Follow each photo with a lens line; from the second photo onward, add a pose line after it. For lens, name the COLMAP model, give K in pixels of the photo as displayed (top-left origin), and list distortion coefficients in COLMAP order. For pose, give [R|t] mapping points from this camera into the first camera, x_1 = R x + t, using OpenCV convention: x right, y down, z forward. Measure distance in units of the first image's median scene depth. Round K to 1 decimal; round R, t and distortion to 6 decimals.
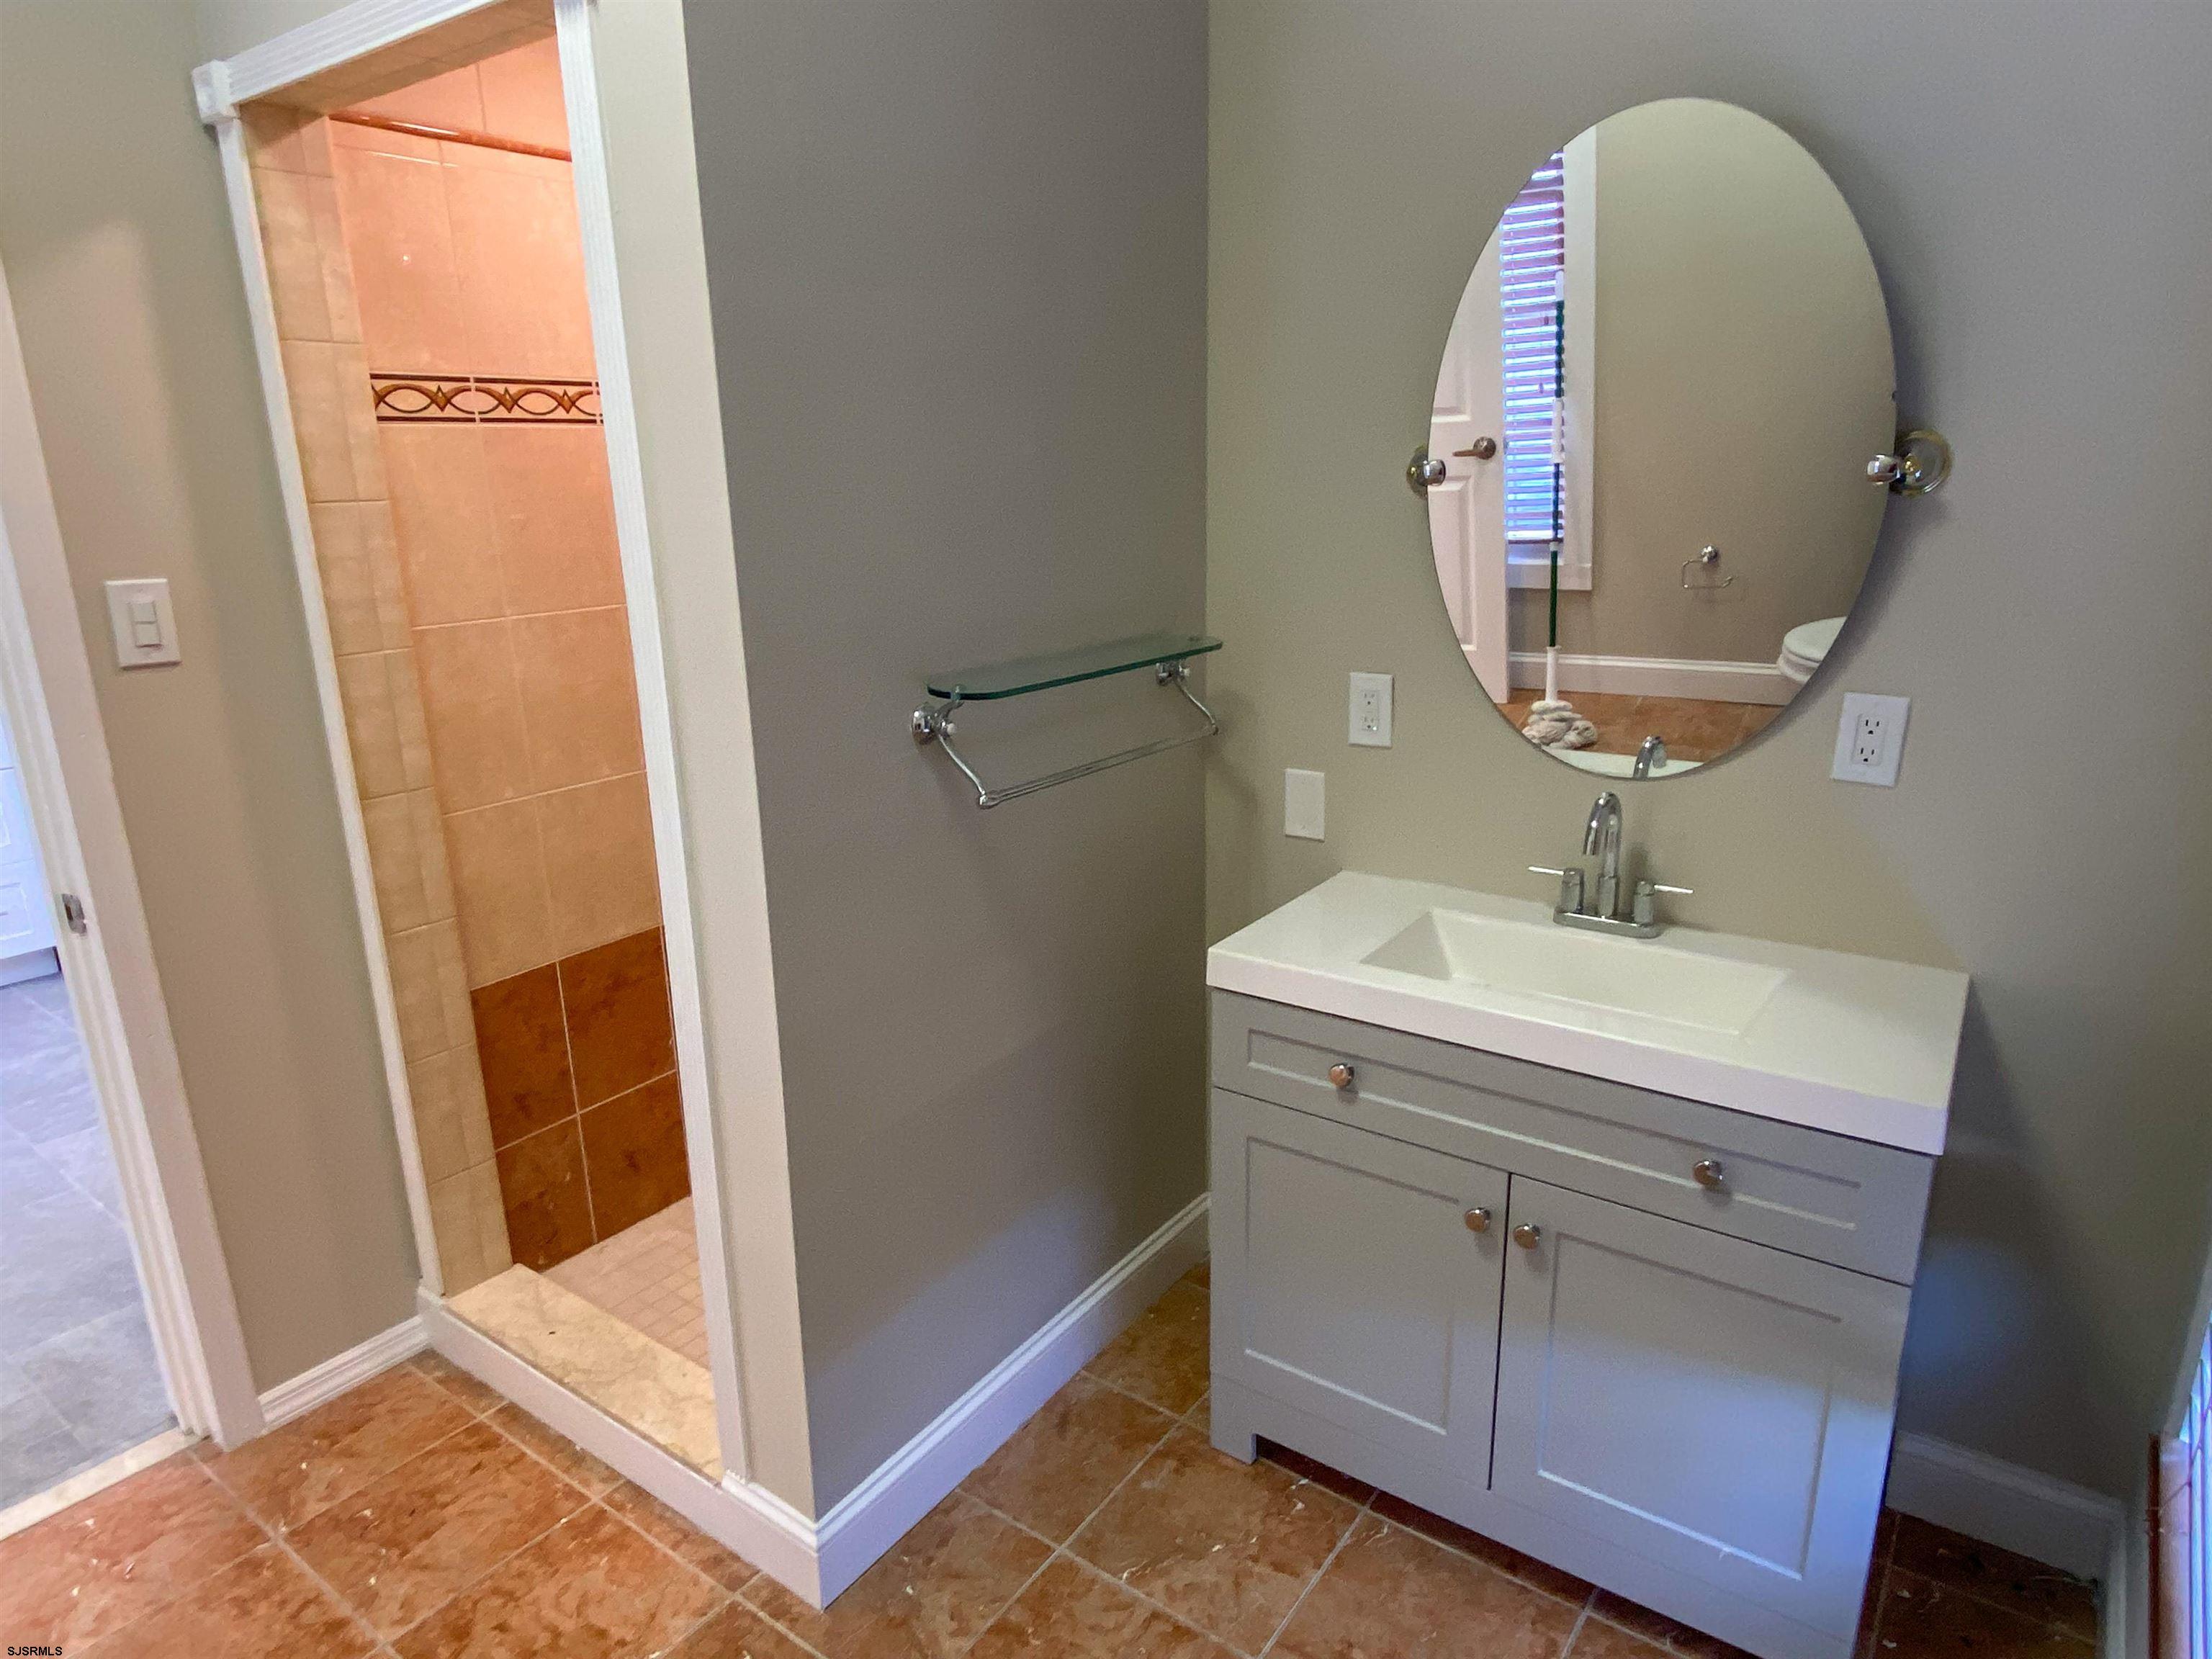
lens RADIAL K [[1301.8, 0, 1103.3], [0, 1301.8, 827.5], [0, 0, 1]] dist [0.044179, -0.048422]
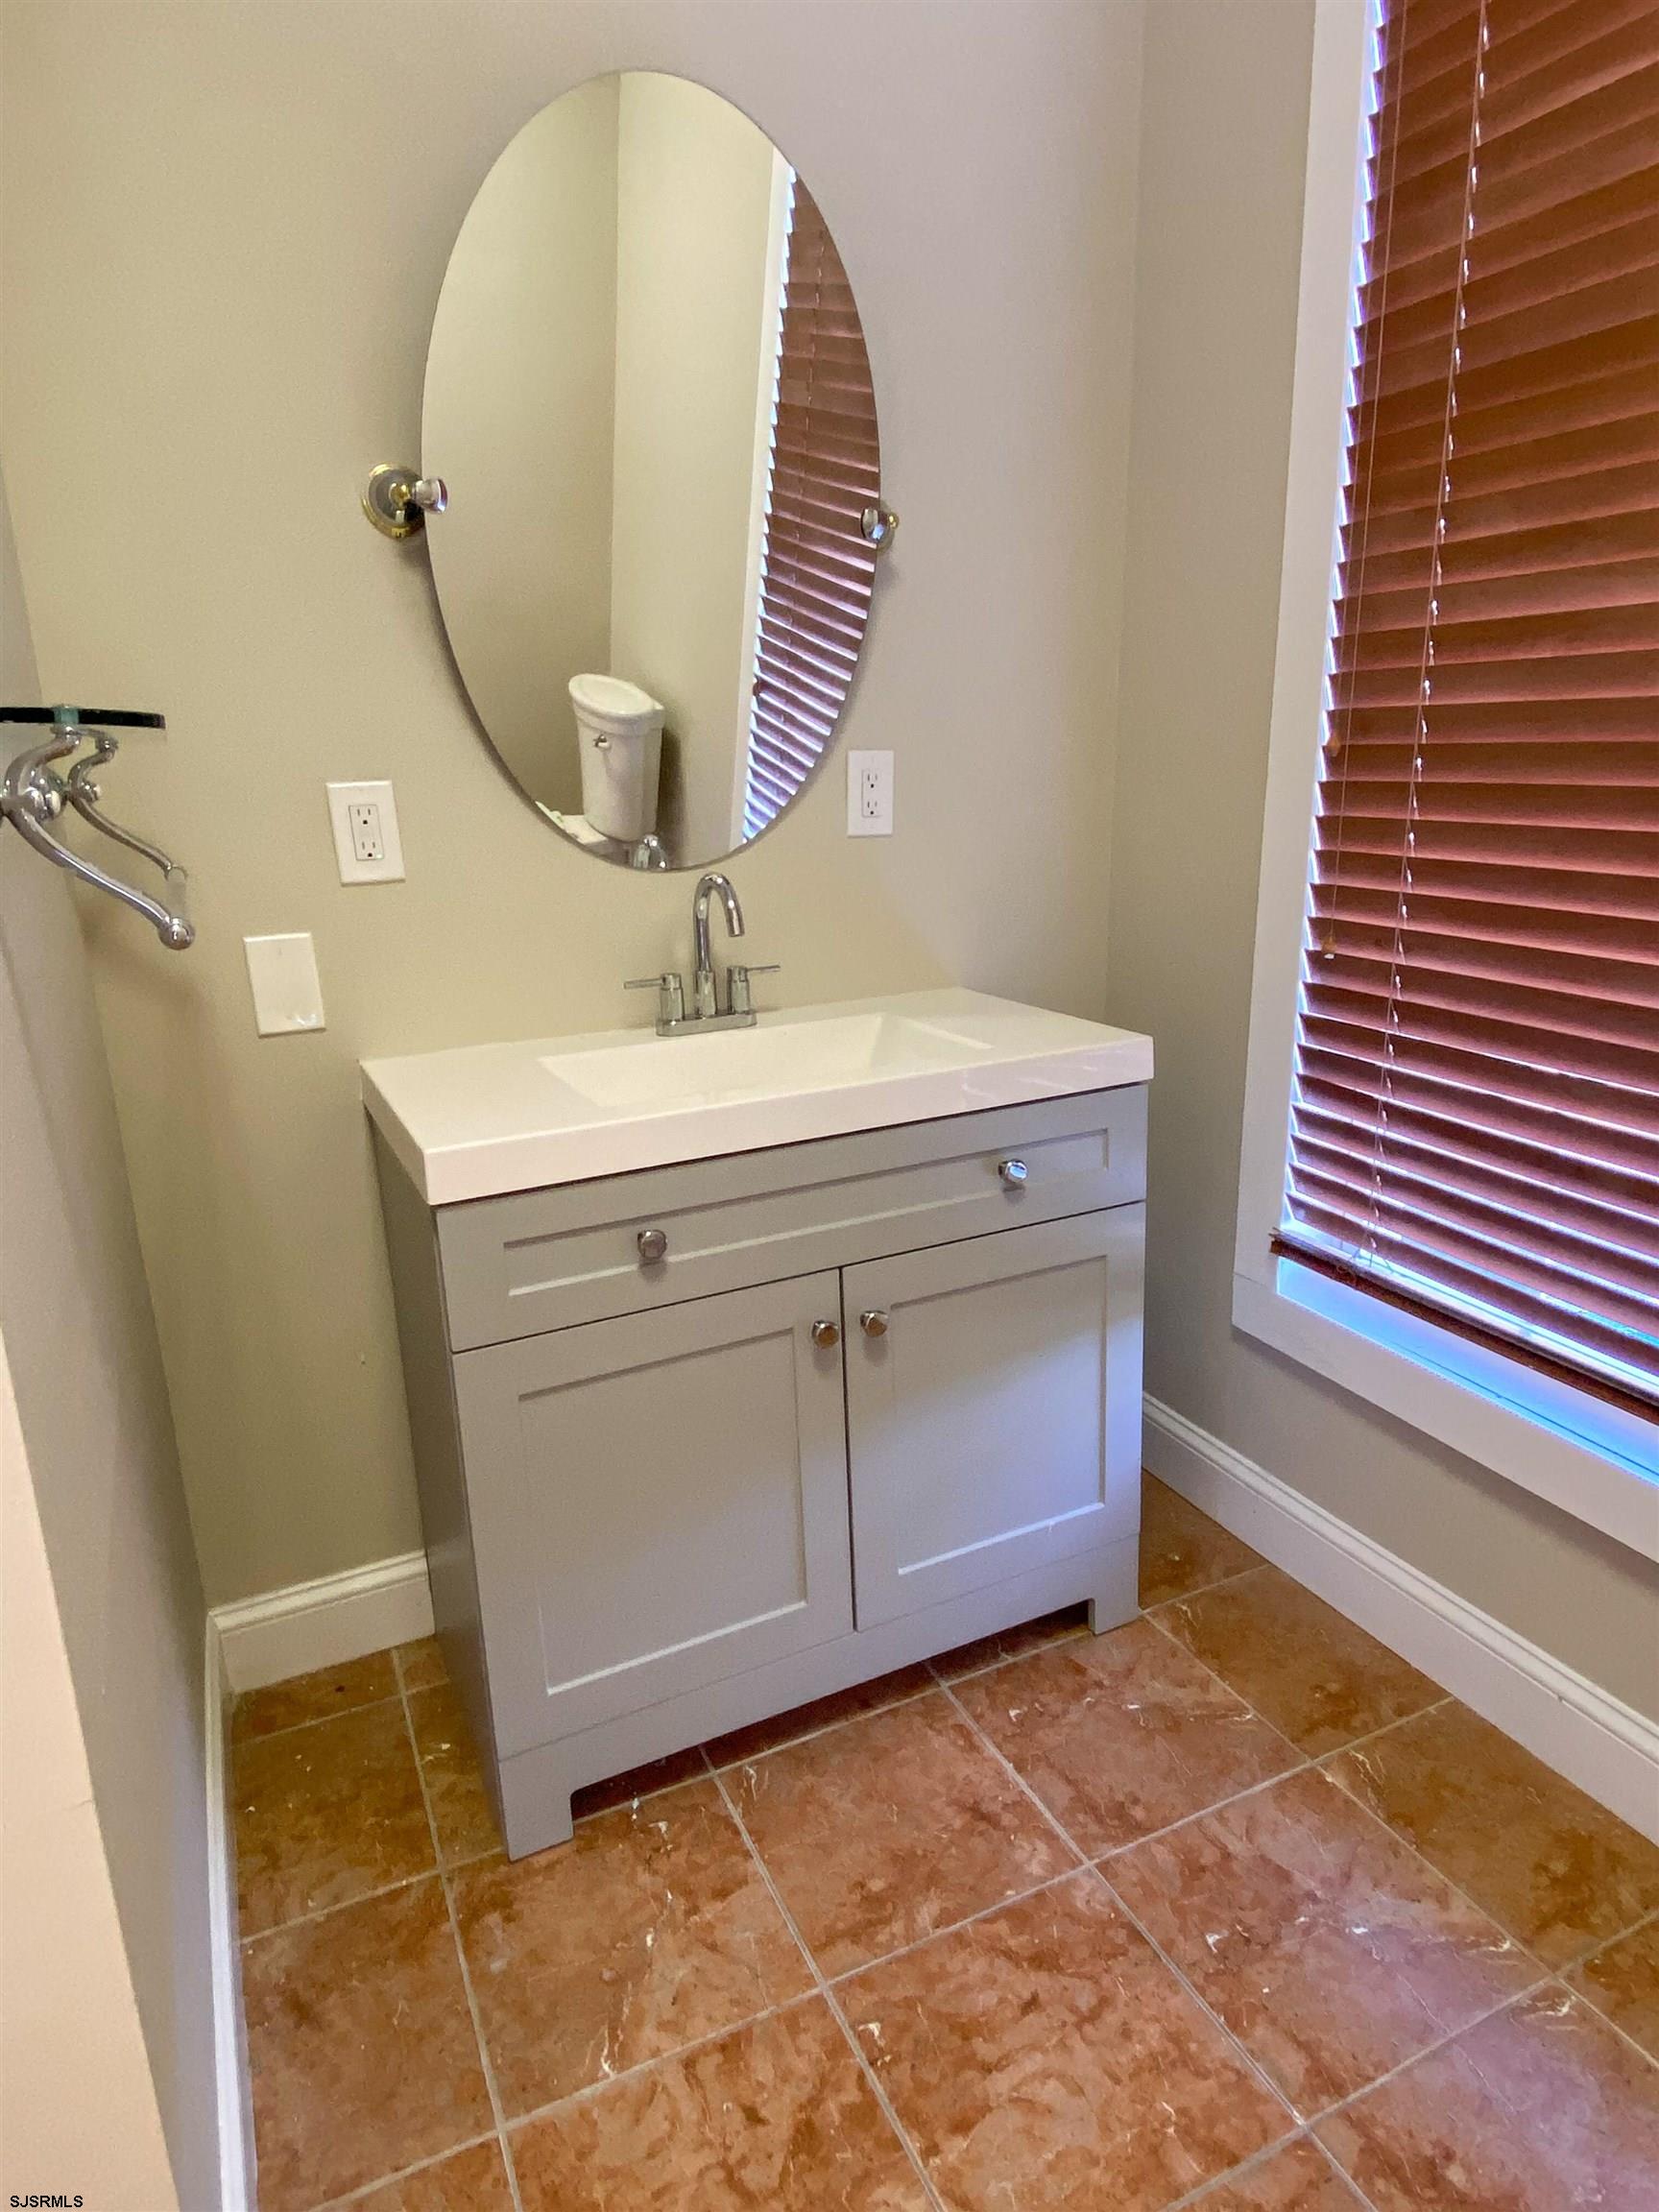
lens RADIAL K [[1301.8, 0, 836.3], [0, 1301.8, 1095.3], [0, 0, 1]] dist [0.044179, -0.048422]
pose [[0.488044, -0.222455, 0.843994, -0.380134], [0.252888, 0.961538, 0.107203, 0.048469], [-0.835381, 0.161116, 0.525529, 0.465159]]
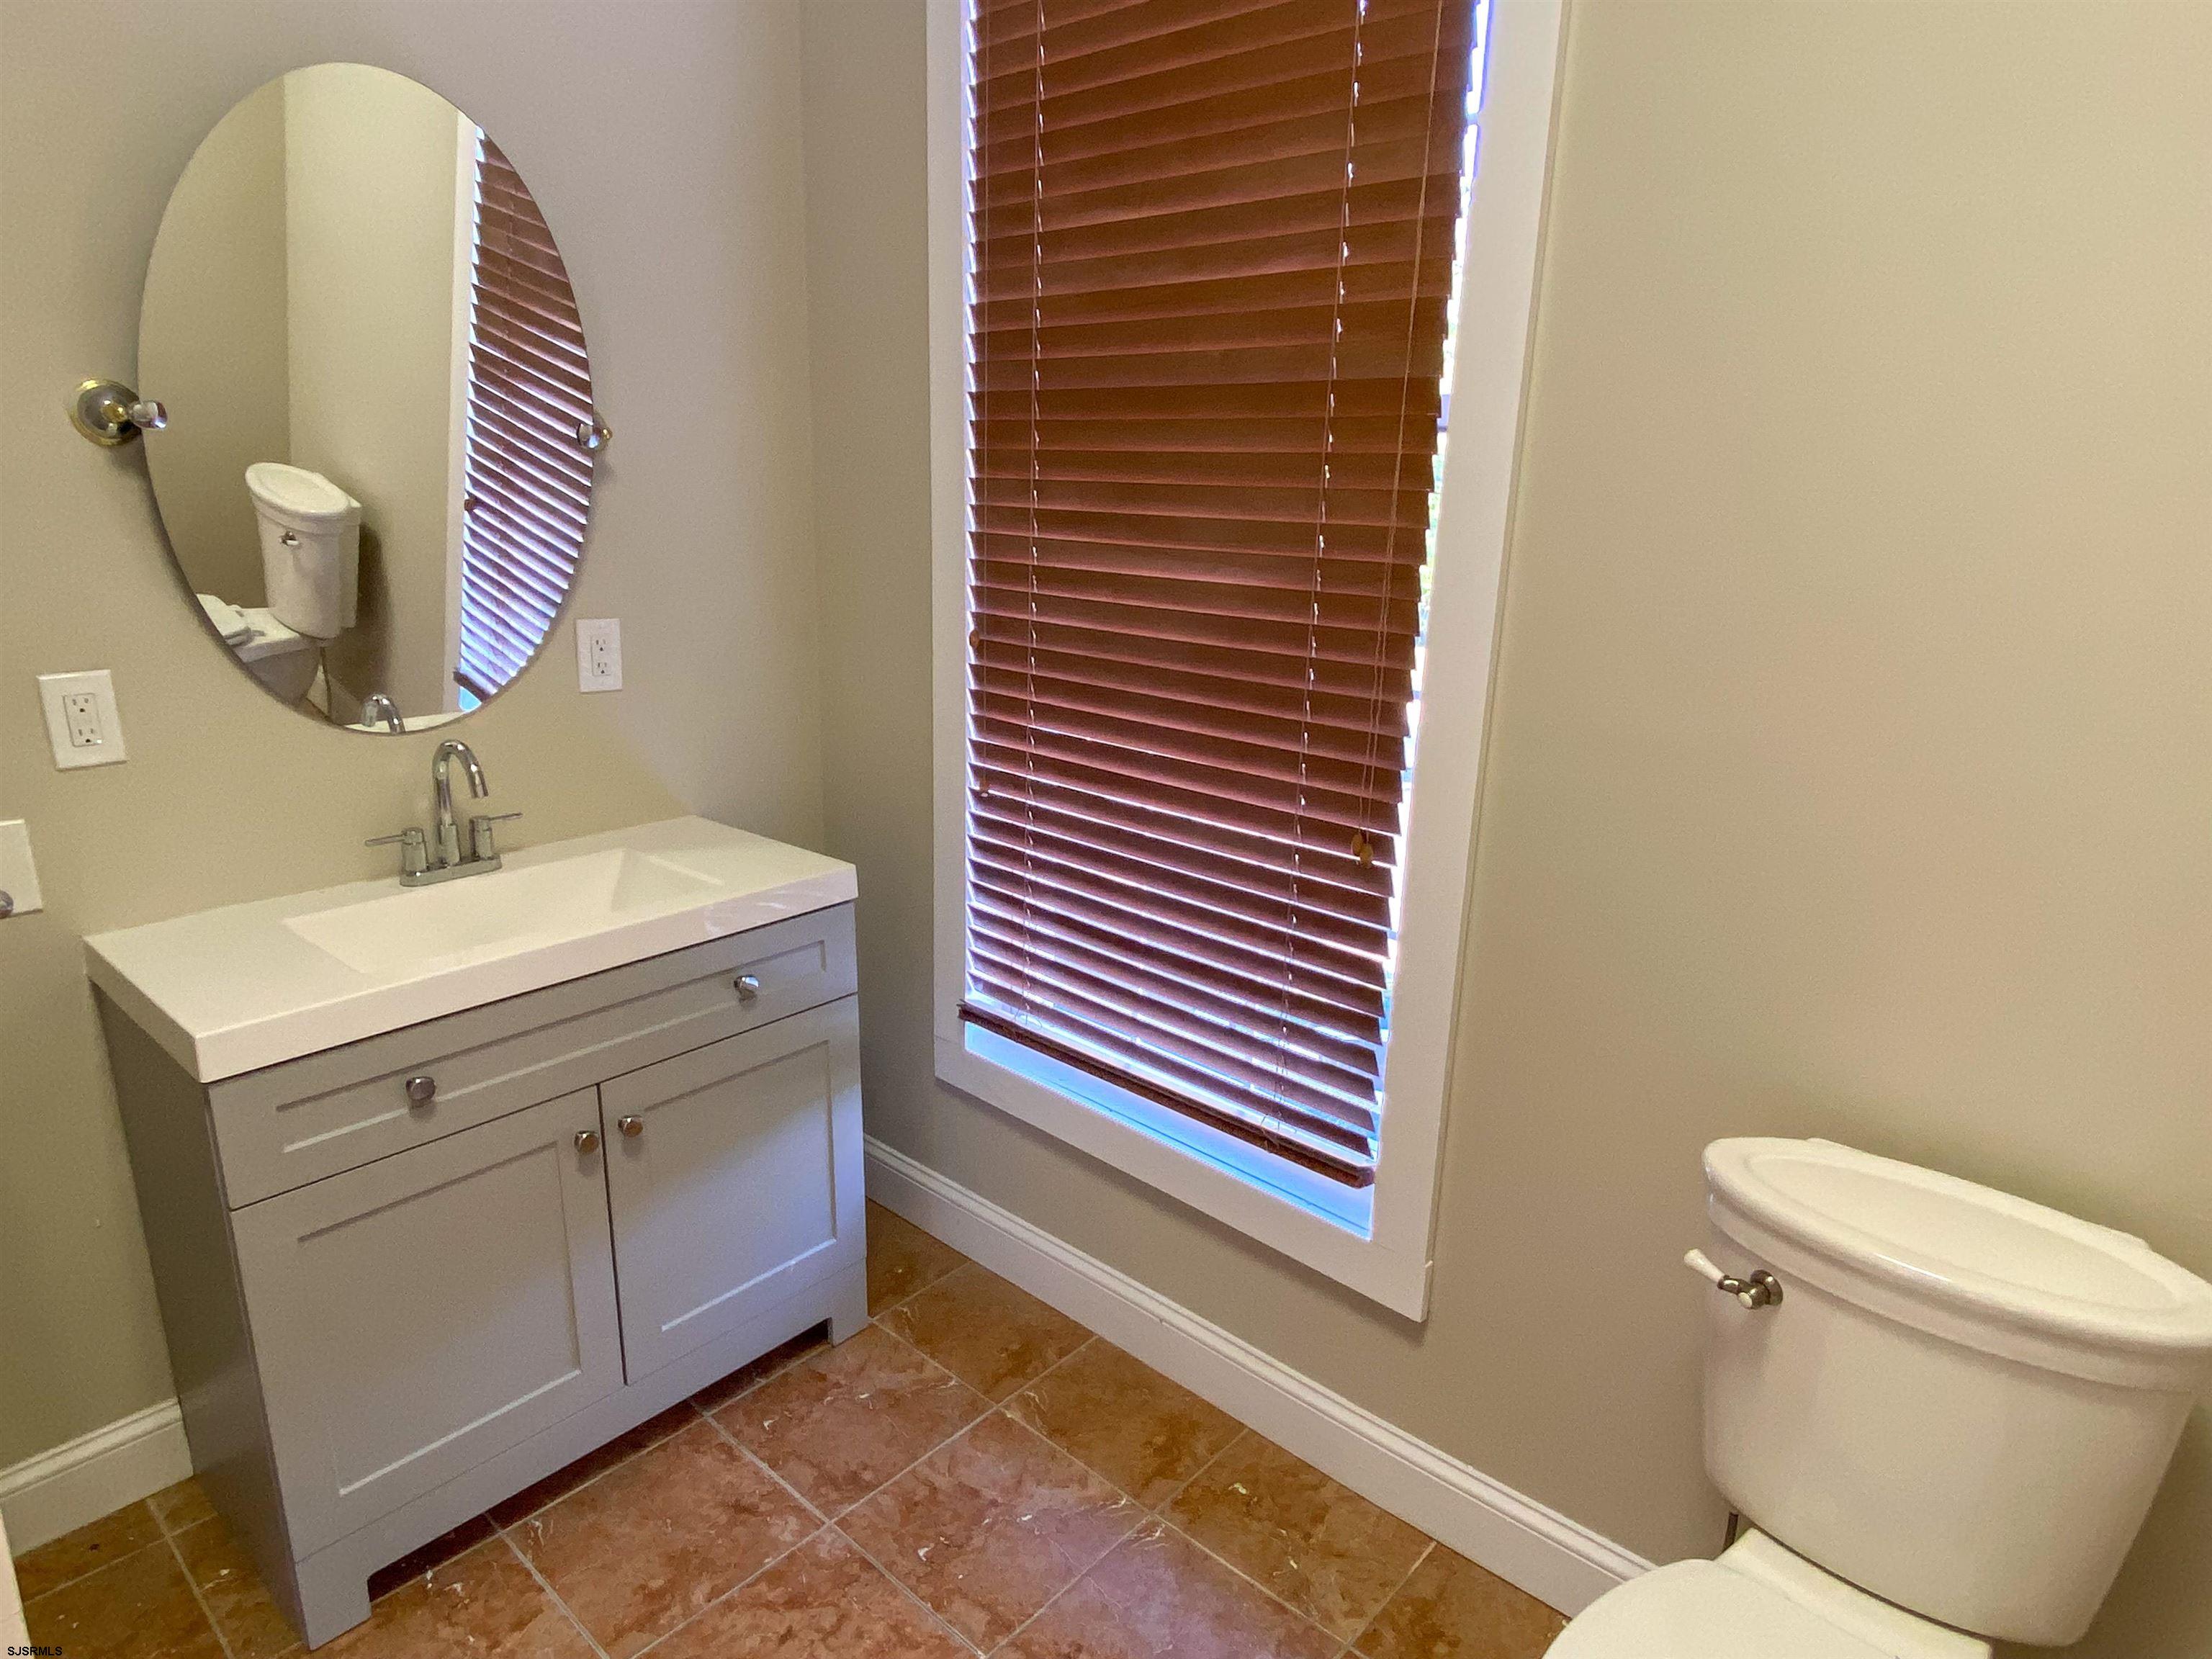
lens RADIAL K [[1301.8, 0, 1103.3], [0, 1301.8, 827.5], [0, 0, 1]] dist [0.044179, -0.048422]
pose [[0.117165, -0.242321, 0.963096, -0.563796], [0.240548, 0.947822, 0.209214, -0.054327], [-0.963540, 0.207159, 0.169341, 0.341747]]
